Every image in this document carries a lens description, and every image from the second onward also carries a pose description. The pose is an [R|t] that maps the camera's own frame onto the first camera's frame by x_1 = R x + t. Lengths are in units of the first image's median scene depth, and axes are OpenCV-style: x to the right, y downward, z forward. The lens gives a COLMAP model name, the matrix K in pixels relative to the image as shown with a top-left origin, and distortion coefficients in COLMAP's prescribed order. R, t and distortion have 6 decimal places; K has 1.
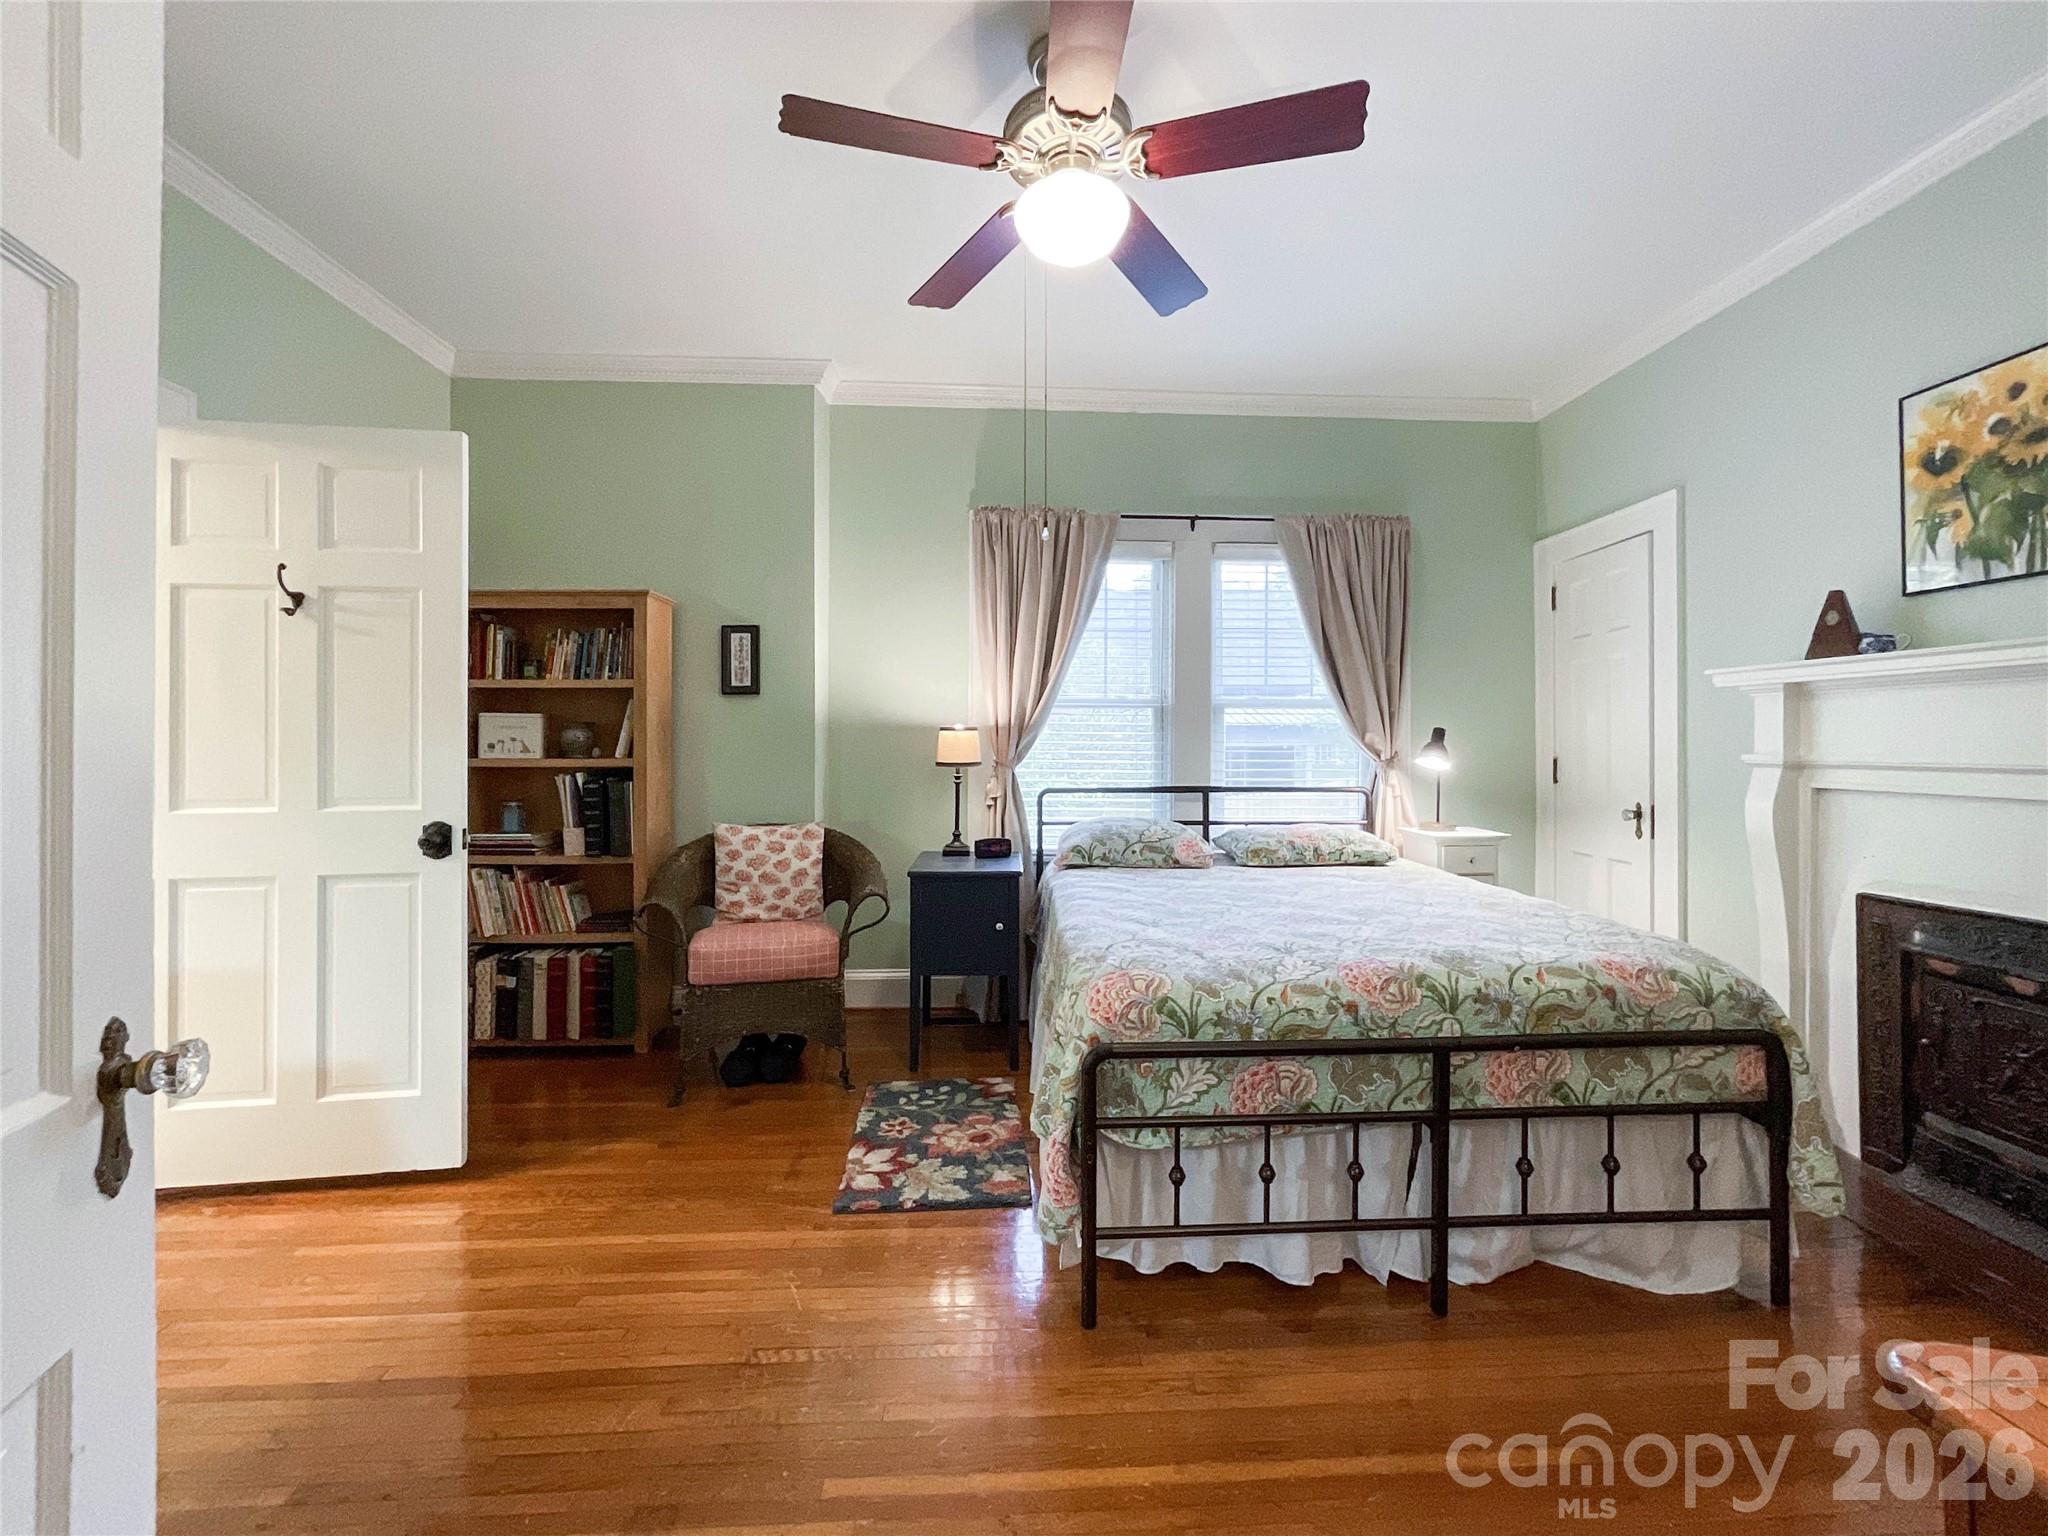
lens RADIAL K [[855.5, 0, 1025.0], [0, 855.5, 773.4], [0, 0, 1]] dist [-0.019078, 0.005789]
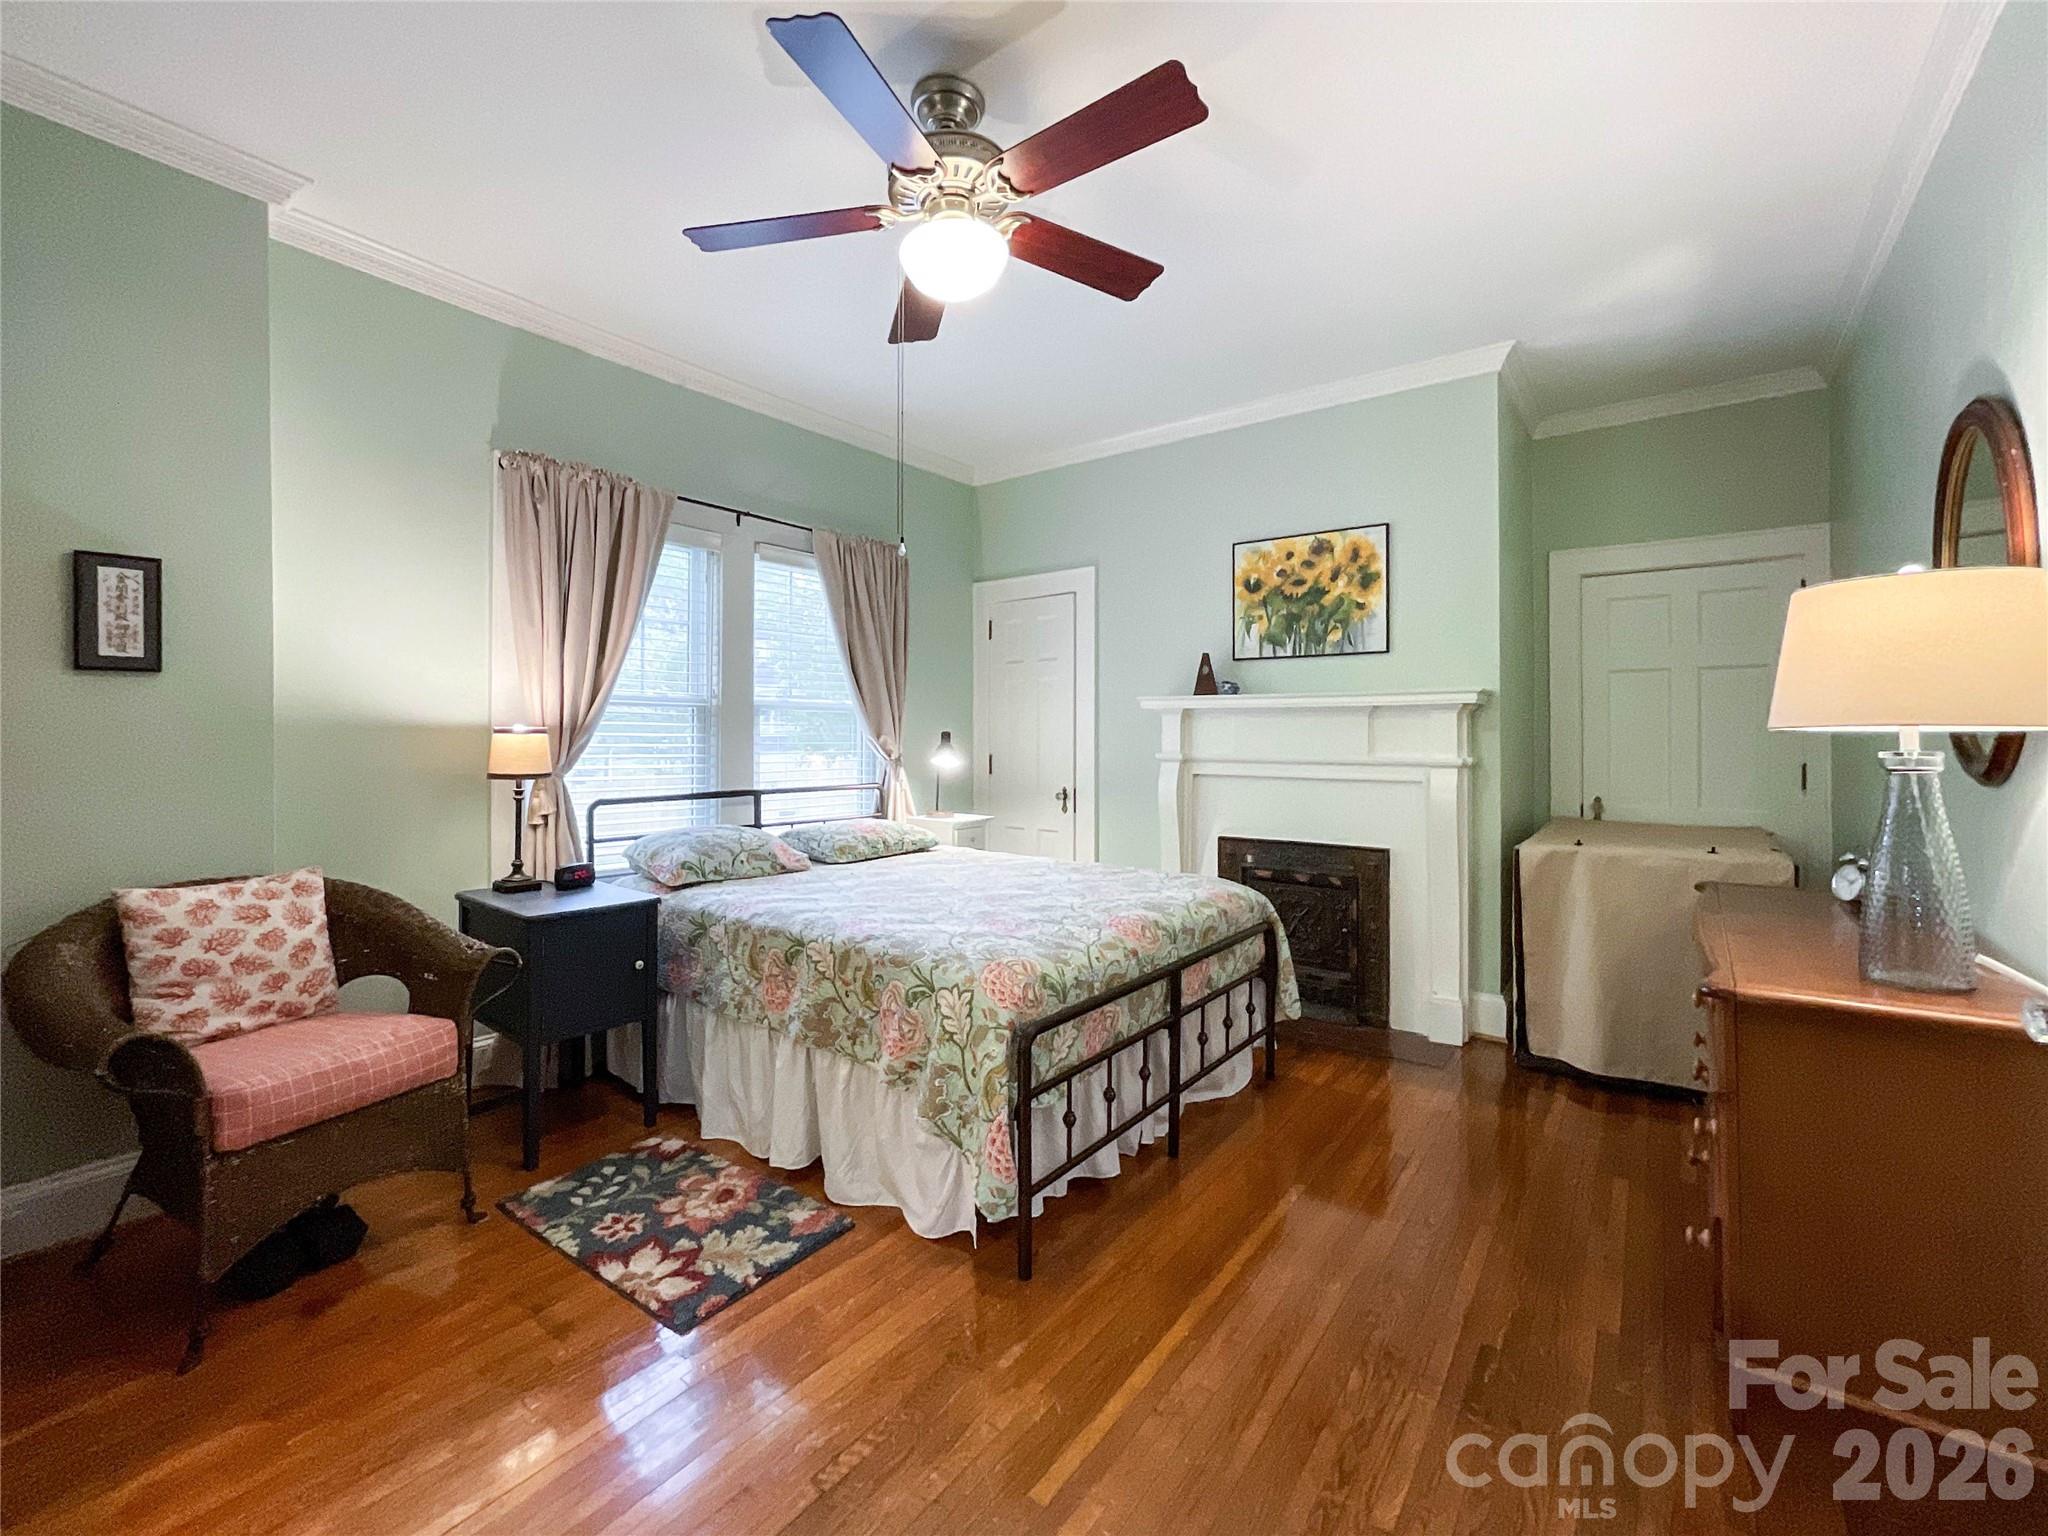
lens RADIAL K [[876.7, 0, 1010.9], [0, 876.7, 774.9], [0, 0, 1]] dist [-0.030045, 0.017138]
pose [[0.646396, -0.033181, 0.762281, -0.447161], [0.021707, 0.999449, 0.025098, -0.024452], [-0.762694, 0.000323, 0.646760, 0.151160]]
